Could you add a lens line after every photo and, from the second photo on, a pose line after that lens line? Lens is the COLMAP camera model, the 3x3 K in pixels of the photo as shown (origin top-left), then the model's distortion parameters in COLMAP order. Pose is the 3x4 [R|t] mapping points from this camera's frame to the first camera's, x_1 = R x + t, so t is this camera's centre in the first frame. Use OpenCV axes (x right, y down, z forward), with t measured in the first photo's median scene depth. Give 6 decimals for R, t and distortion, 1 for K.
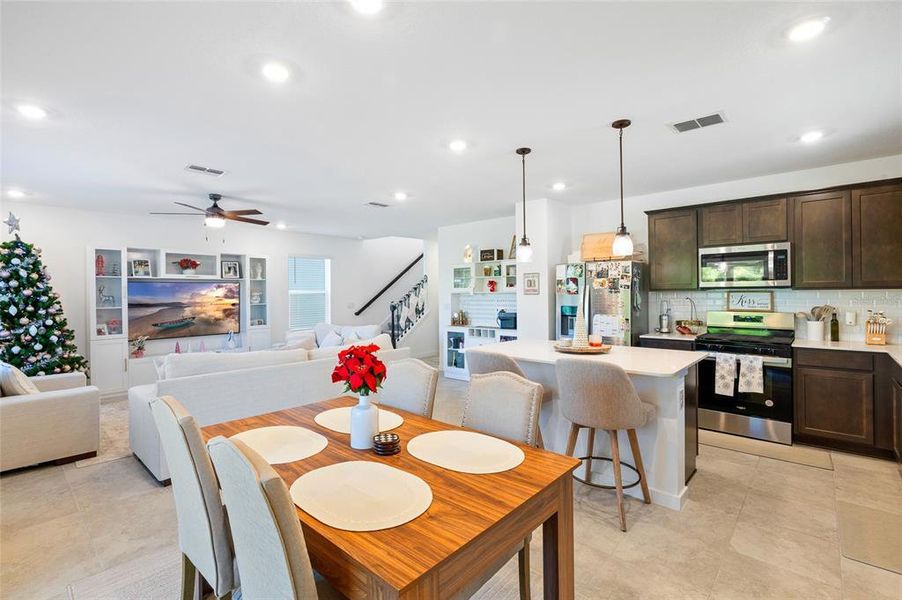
lens RADIAL K [[407.8, 0, 455.4], [0, 407.8, 294.1], [0, 0, 1]] dist [-0.001154, 0.000278]
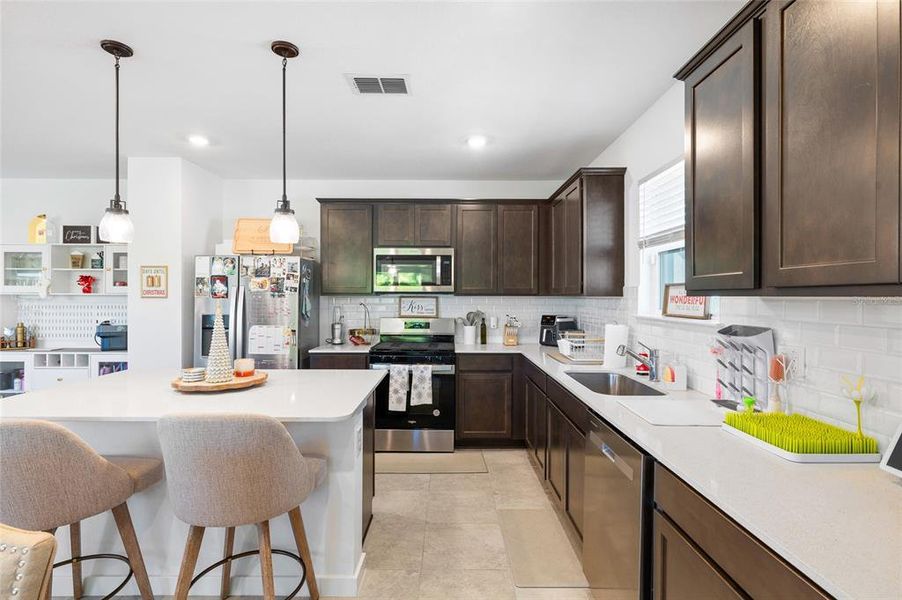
lens RADIAL K [[438.5, 0, 452.2], [0, 438.5, 296.0], [0, 0, 1]] dist [-0.002196, -0.000108]
pose [[0.741902, 0.011567, 0.670409, 0.078214], [-0.008771, 0.999933, -0.007545, -0.001532], [-0.670451, -0.000282, 0.741954, 0.162938]]
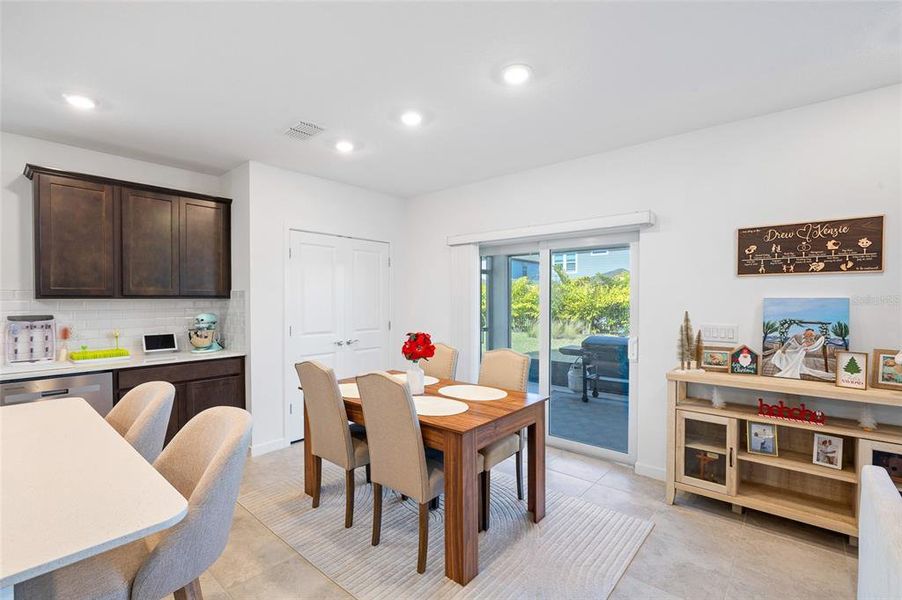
lens RADIAL K [[406.4, 0, 450.4], [0, 406.4, 304.4], [0, 0, 1]] dist [-0.002617, -0.000088]
pose [[-0.999777, 0.010390, -0.018377, -0.123543], [0.010081, 0.999807, 0.016862, -0.001479], [0.018549, 0.016673, -0.999689, 0.942013]]
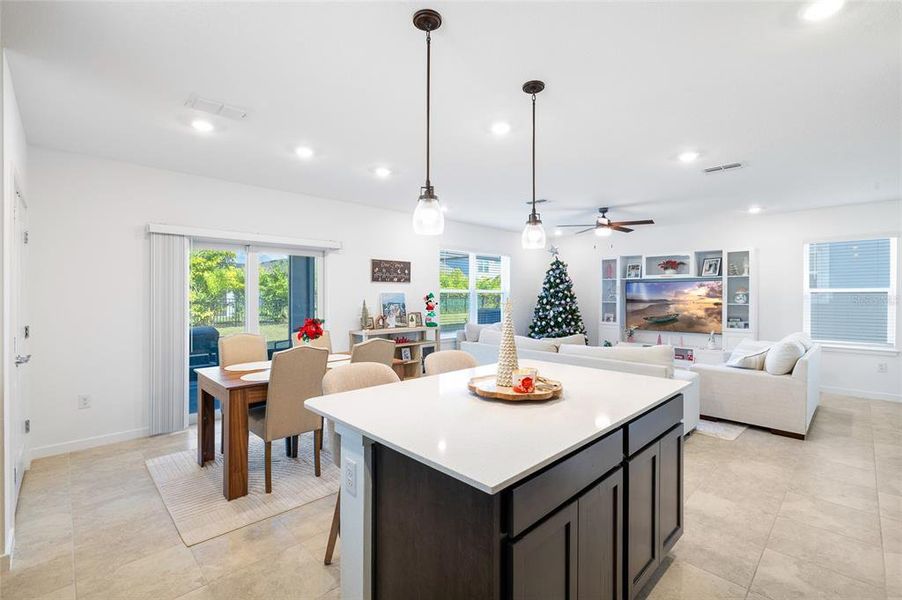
lens RADIAL K [[403.2, 0, 453.2], [0, 403.2, 295.4], [0, 0, 1]] dist [-0.002189, 0.000007]
pose [[-0.064266, 0.013588, -0.997840, 0.640599], [-0.003498, 0.999898, 0.013841, -0.006619], [0.997927, 0.004380, -0.064211, 0.675713]]
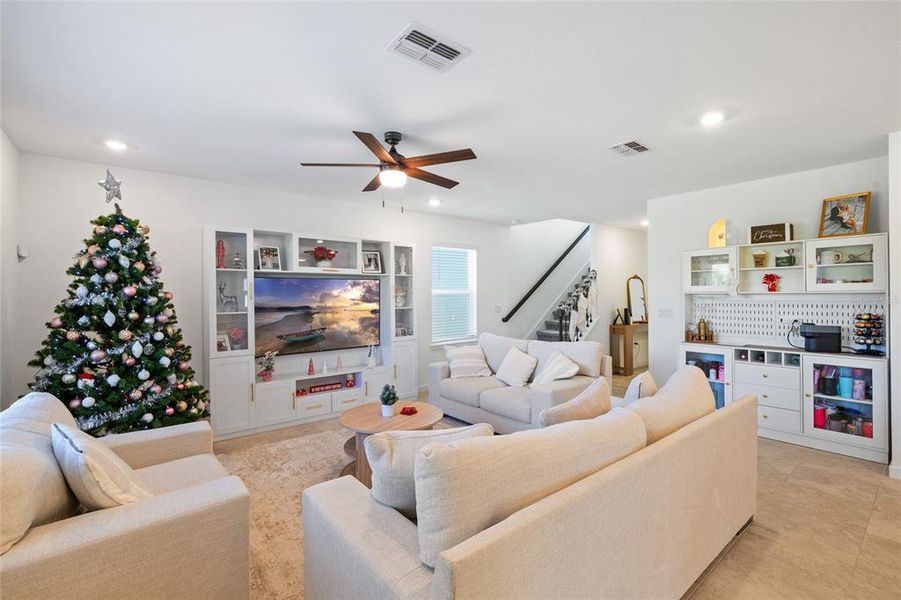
lens RADIAL K [[402.7, 0, 452.7], [0, 402.7, 295.4], [0, 0, 1]] dist [-0.002189, 0.000007]
pose [[0.987823, 0.002361, -0.155565, -0.423699], [-0.002292, 0.999997, 0.000624, 0.001549], [0.155566, -0.000260, 0.987826, 0.428648]]
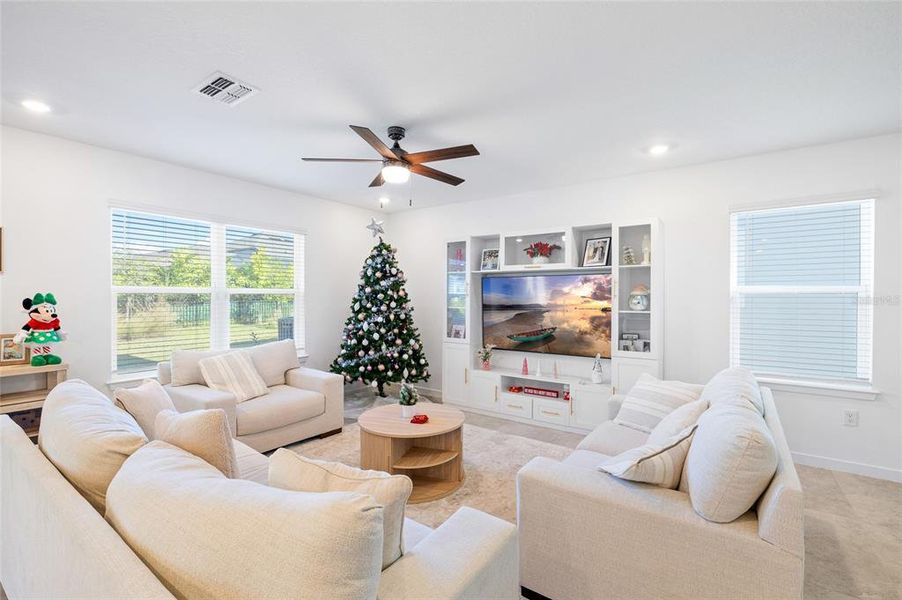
lens RADIAL K [[404.7, 0, 452.3], [0, 404.7, 296.3], [0, 0, 1]] dist [-0.001055, -0.000044]
pose [[0.109962, 0.011976, -0.993864, 0.028115], [-0.003983, 0.999925, 0.011609, -0.001059], [0.993928, 0.002682, 0.110001, 1.070914]]
